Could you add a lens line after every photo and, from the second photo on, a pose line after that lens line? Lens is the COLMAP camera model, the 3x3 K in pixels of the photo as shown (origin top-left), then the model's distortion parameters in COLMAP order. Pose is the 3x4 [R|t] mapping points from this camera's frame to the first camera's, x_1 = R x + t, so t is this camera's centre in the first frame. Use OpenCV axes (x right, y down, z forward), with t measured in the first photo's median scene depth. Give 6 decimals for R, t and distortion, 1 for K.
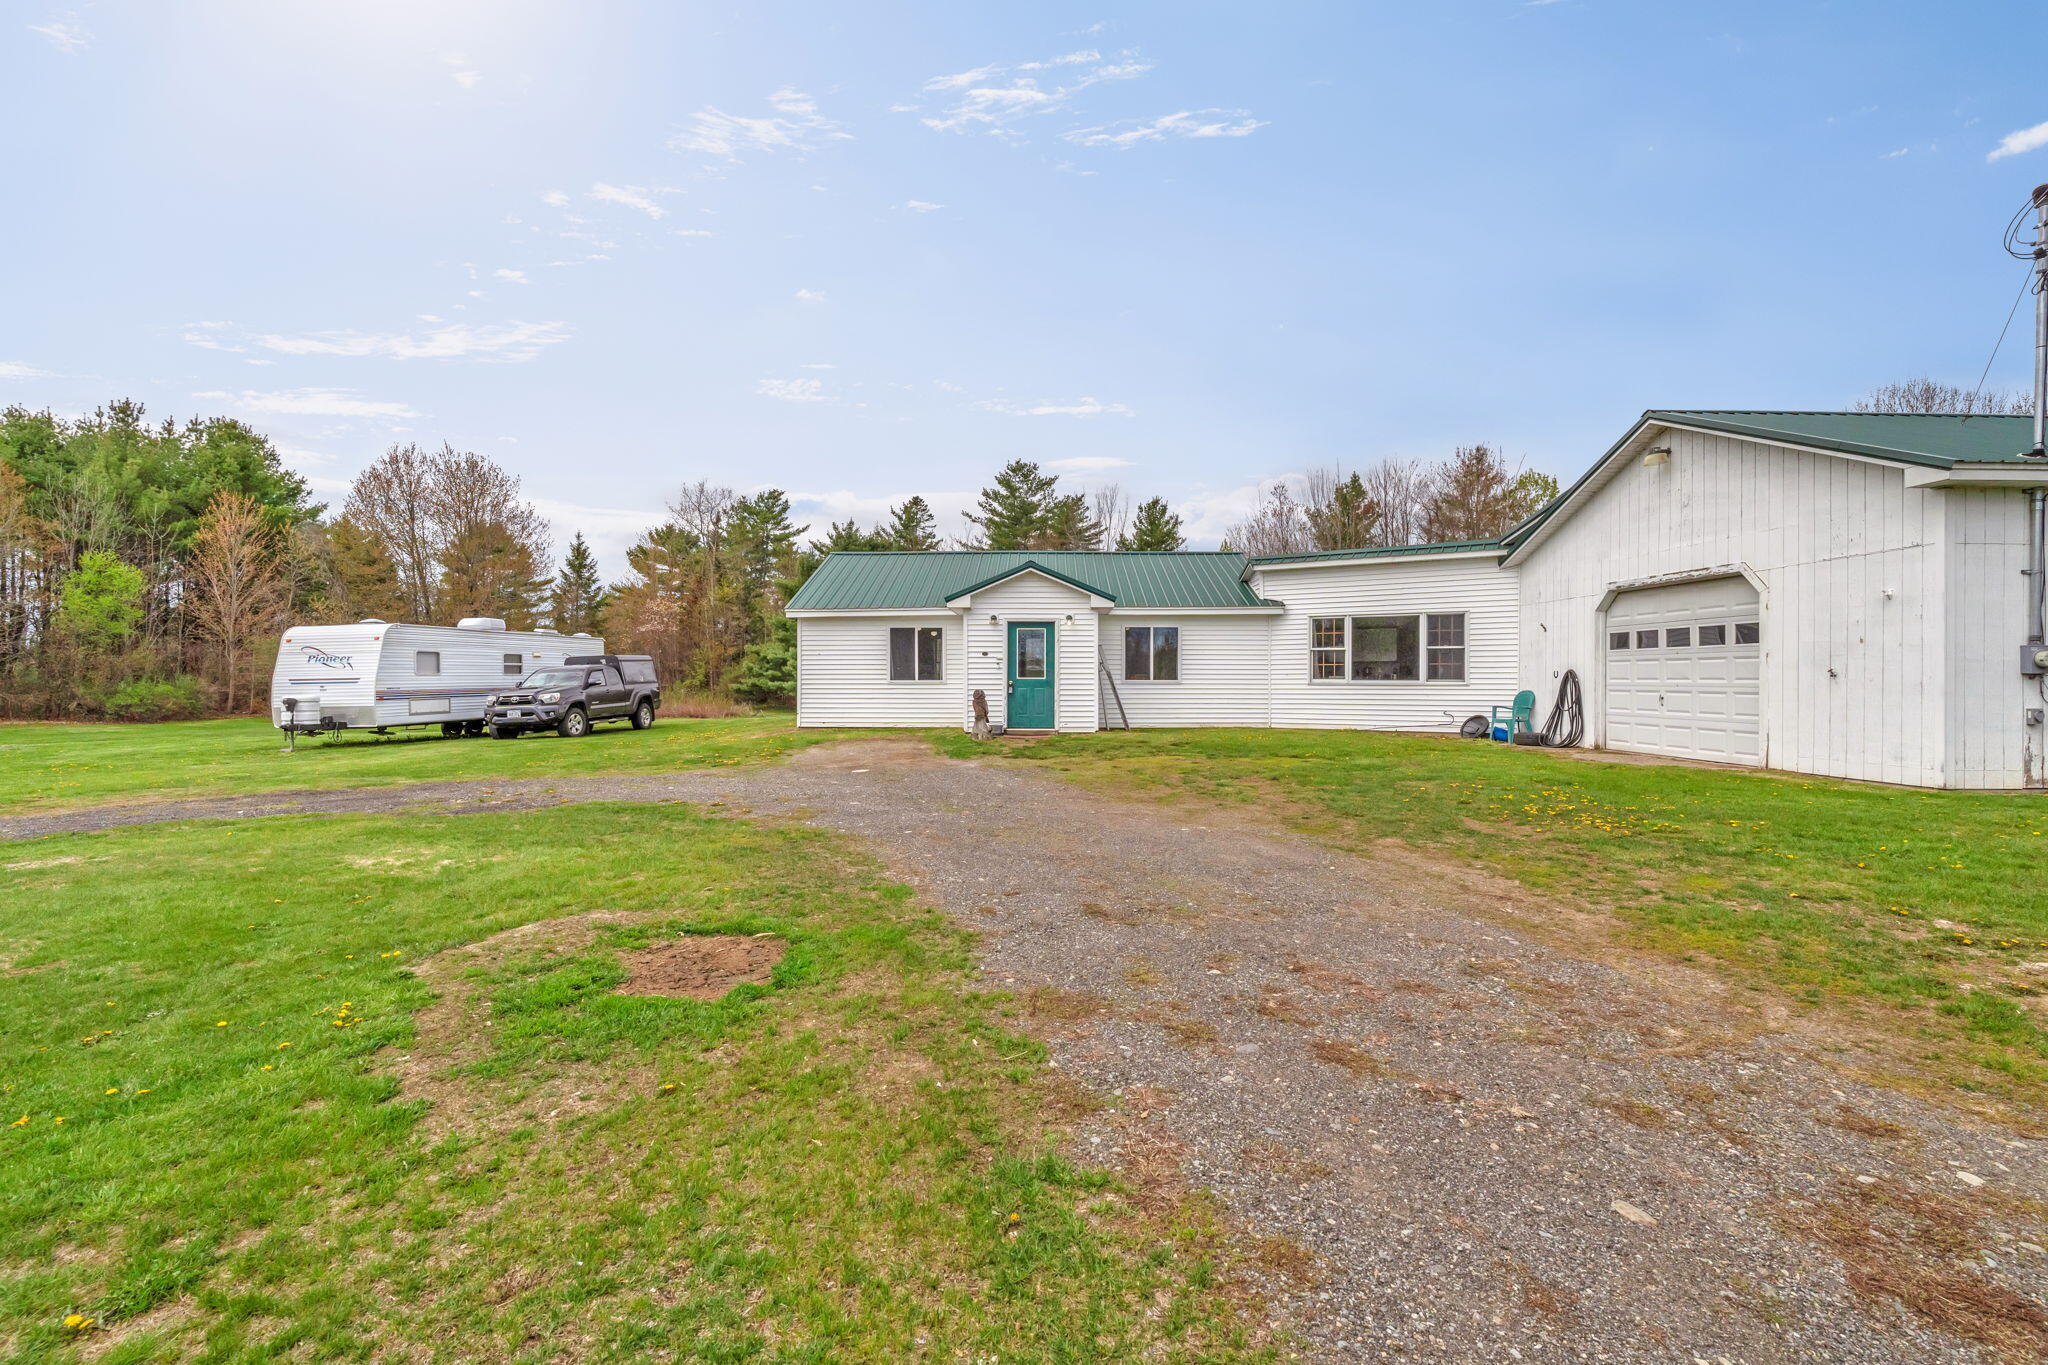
lens RADIAL K [[910.2, 0, 1018.3], [0, 910.2, 677.4], [0, 0, 1]] dist [-0.004327, -0.000831]
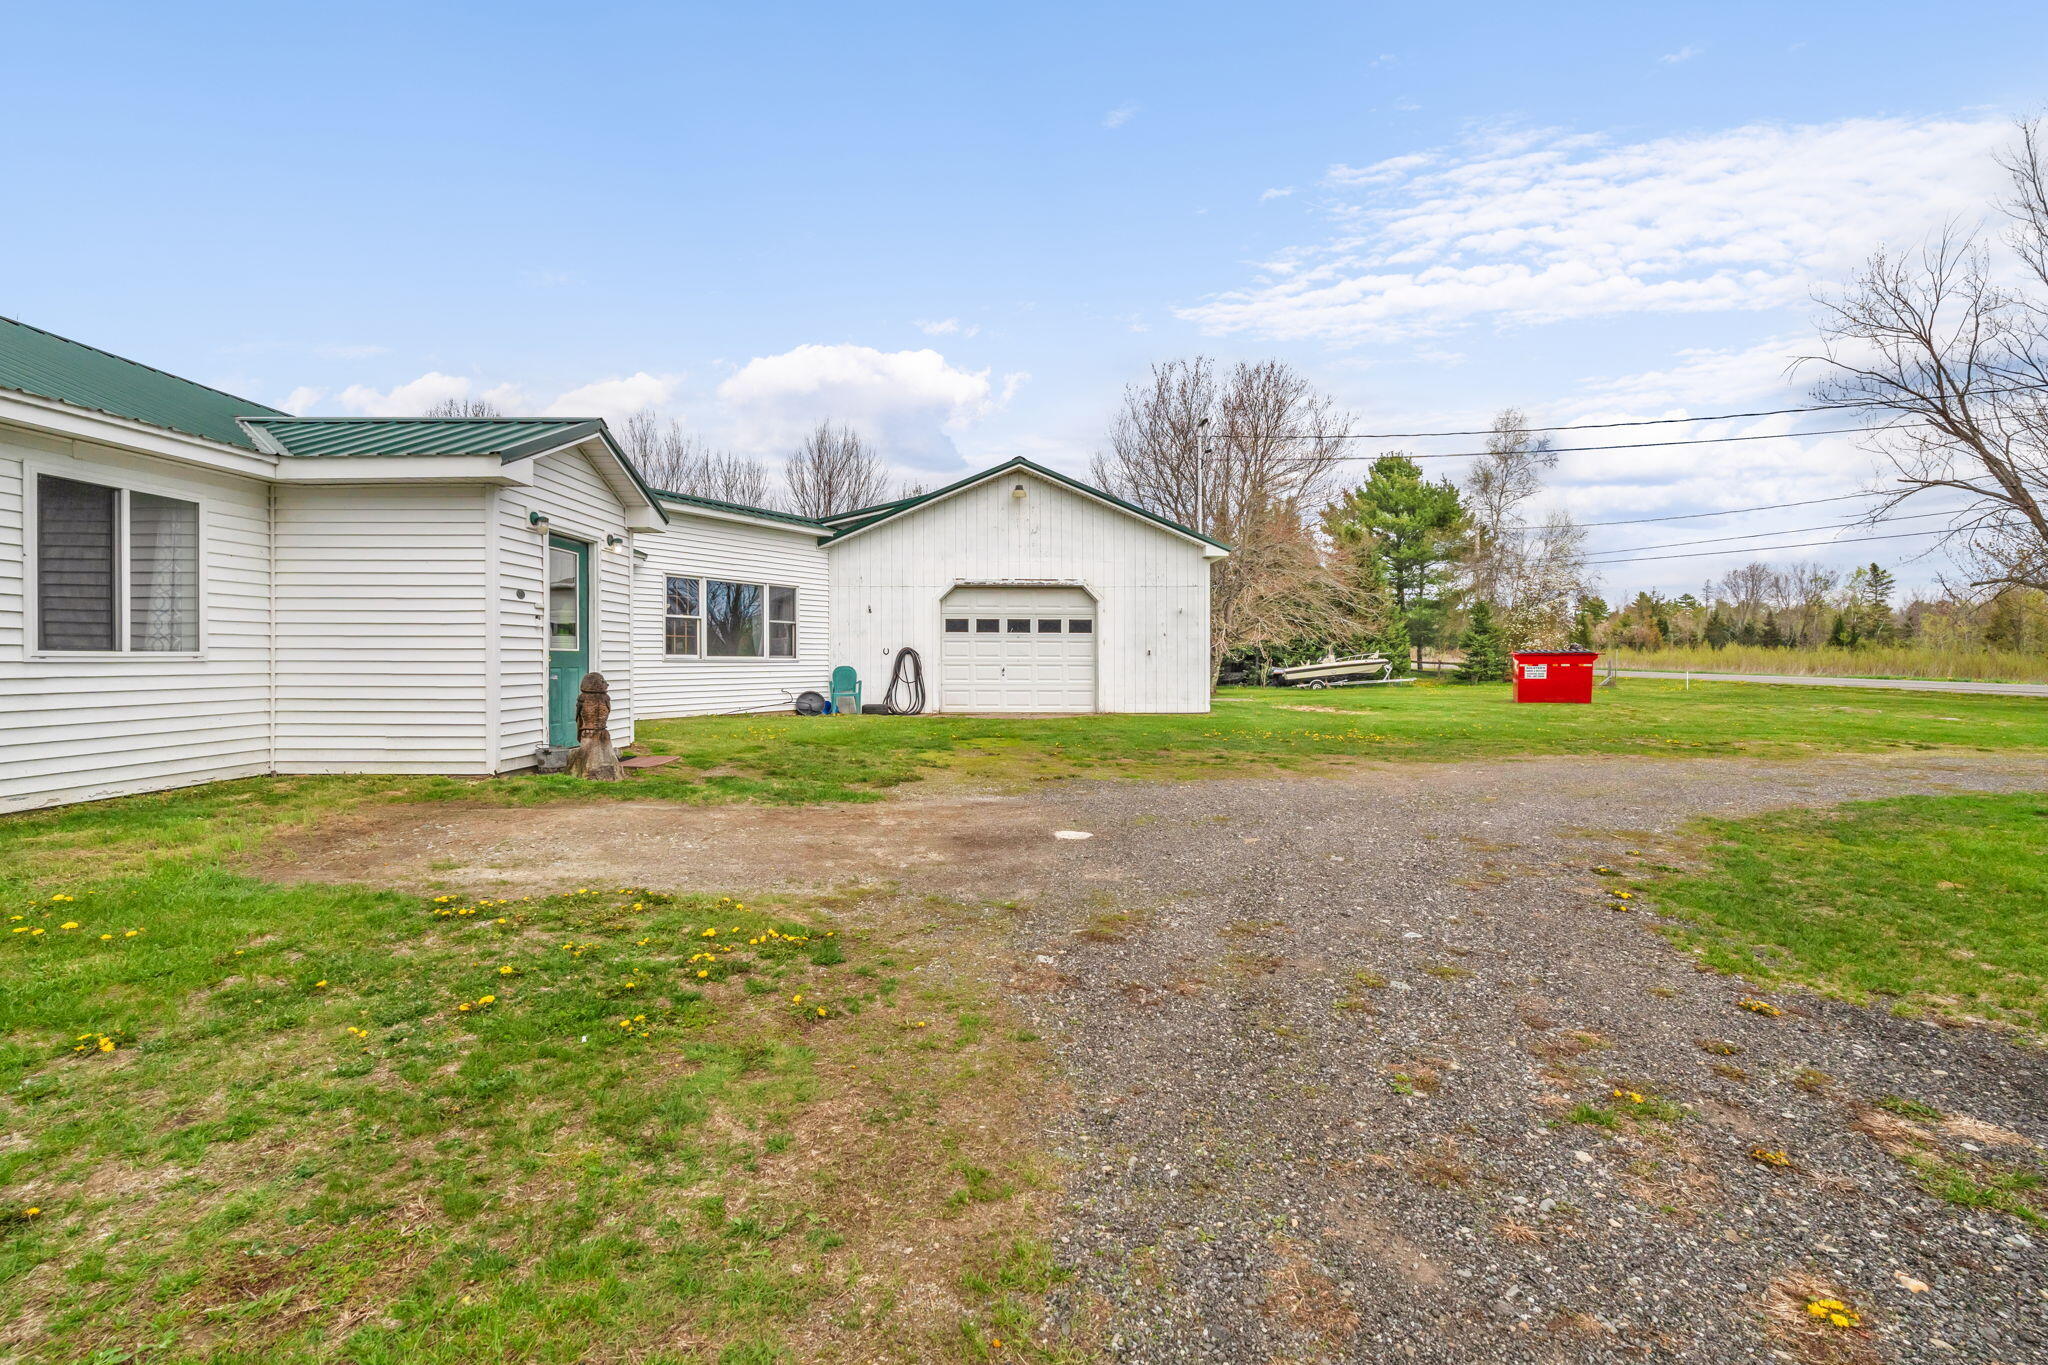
lens RADIAL K [[910.2, 0, 1029.7], [0, 910.2, 661.3], [0, 0, 1]] dist [-0.004327, -0.000831]
pose [[-0.021953, -0.002544, 0.999756, -0.452600], [-0.005197, 0.999984, 0.002430, 0.004384], [-0.999745, -0.005142, -0.021966, 0.701926]]
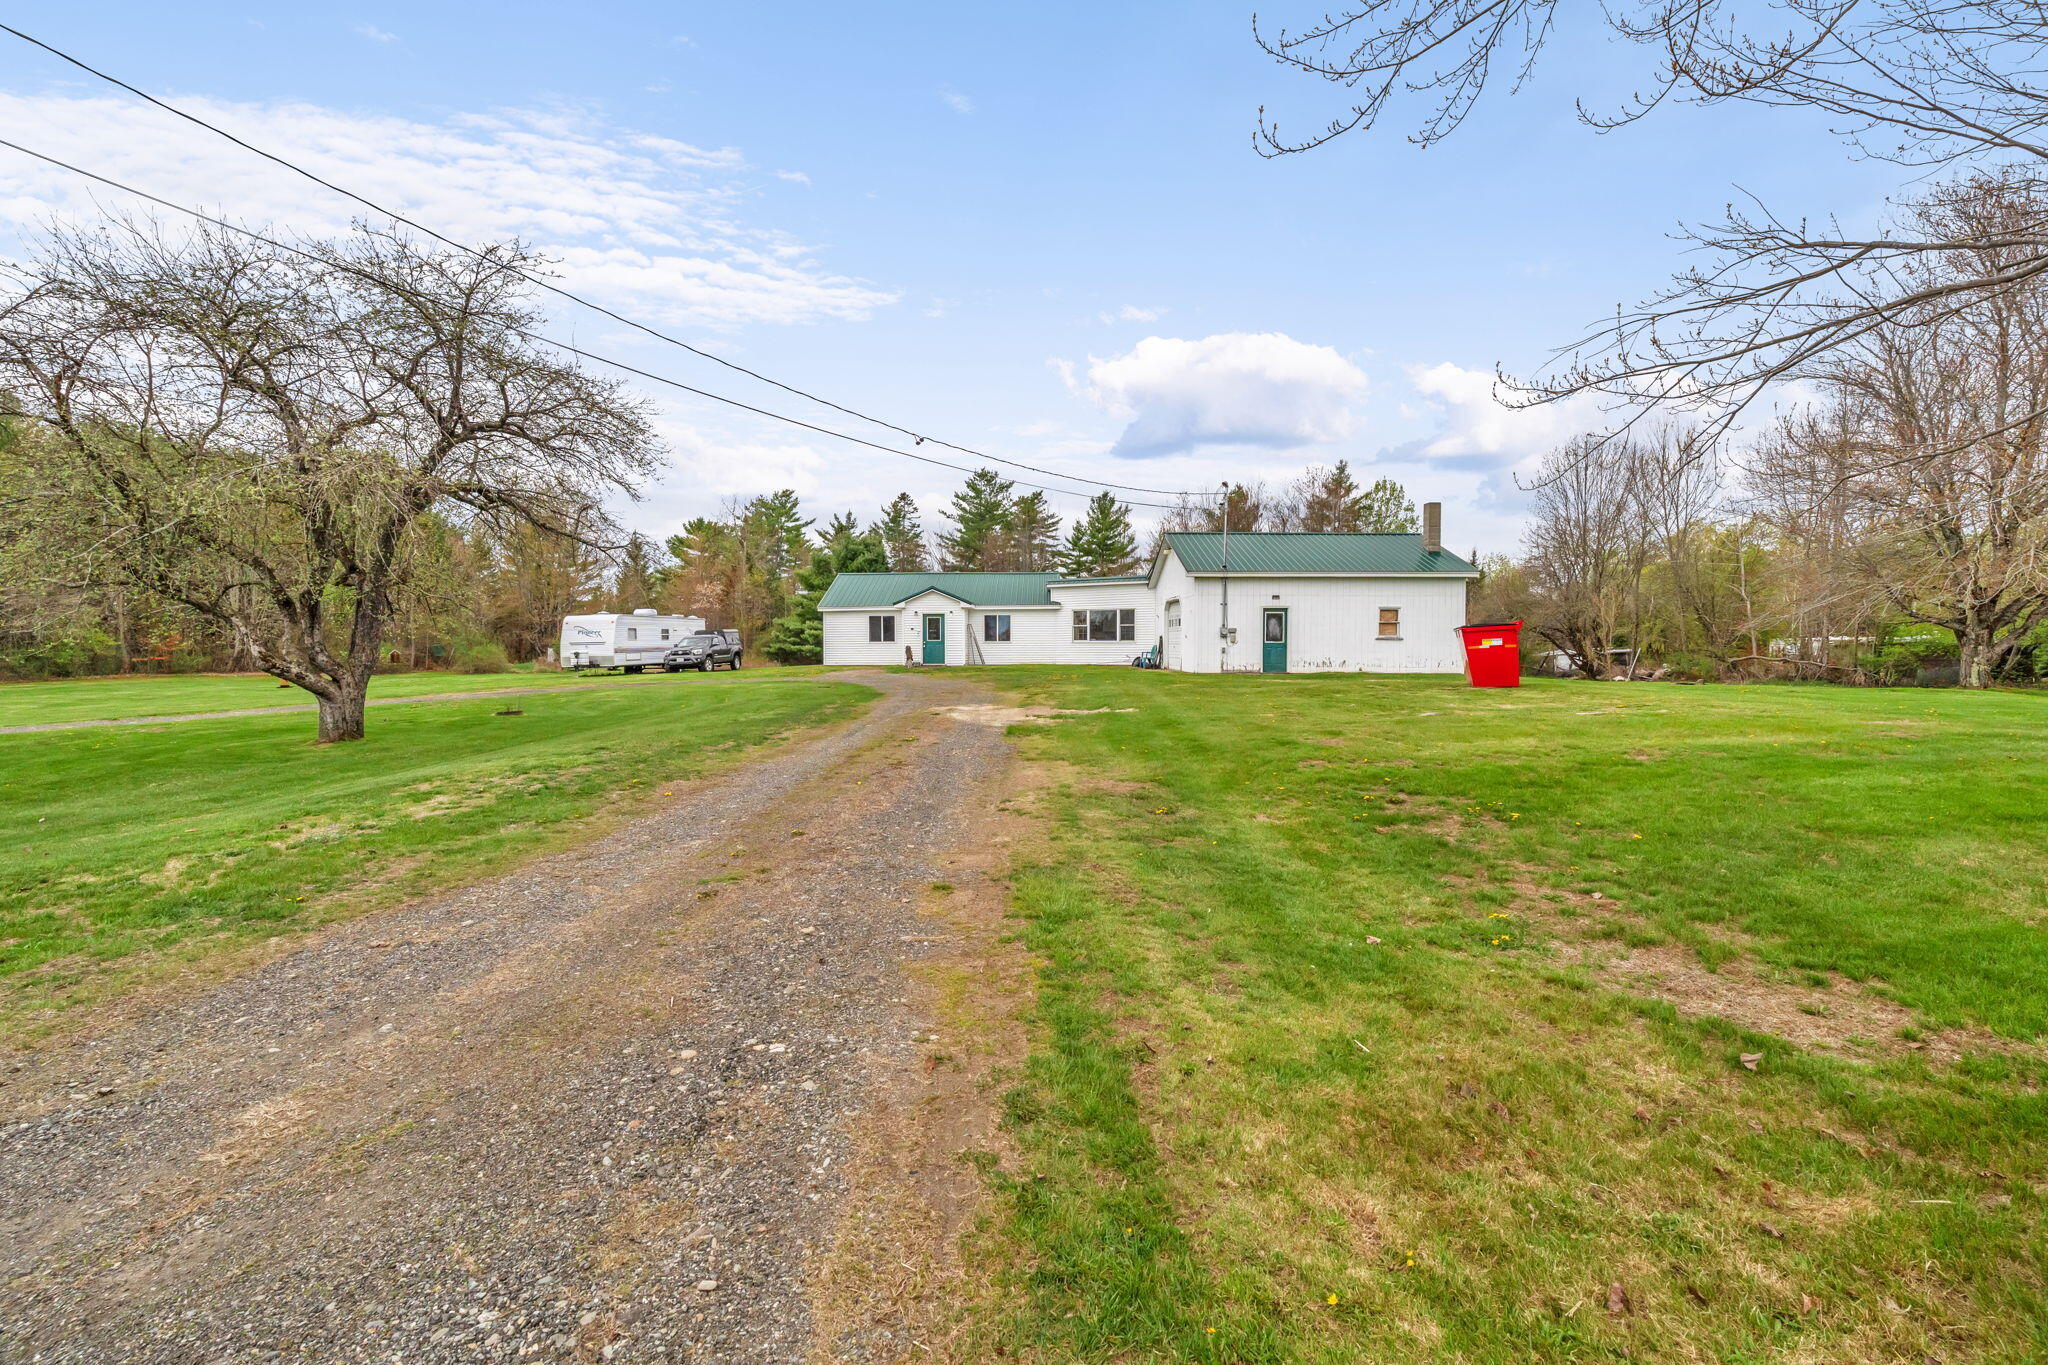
lens RADIAL K [[910.2, 0, 1026.7], [0, 910.2, 687.4], [0, 0, 1]] dist [-0.004327, -0.000831]
pose [[0.999965, -0.004290, 0.007115, 0.200144], [0.003944, 0.998839, 0.048008, 0.008918], [-0.007313, -0.047979, 0.998822, -1.060483]]
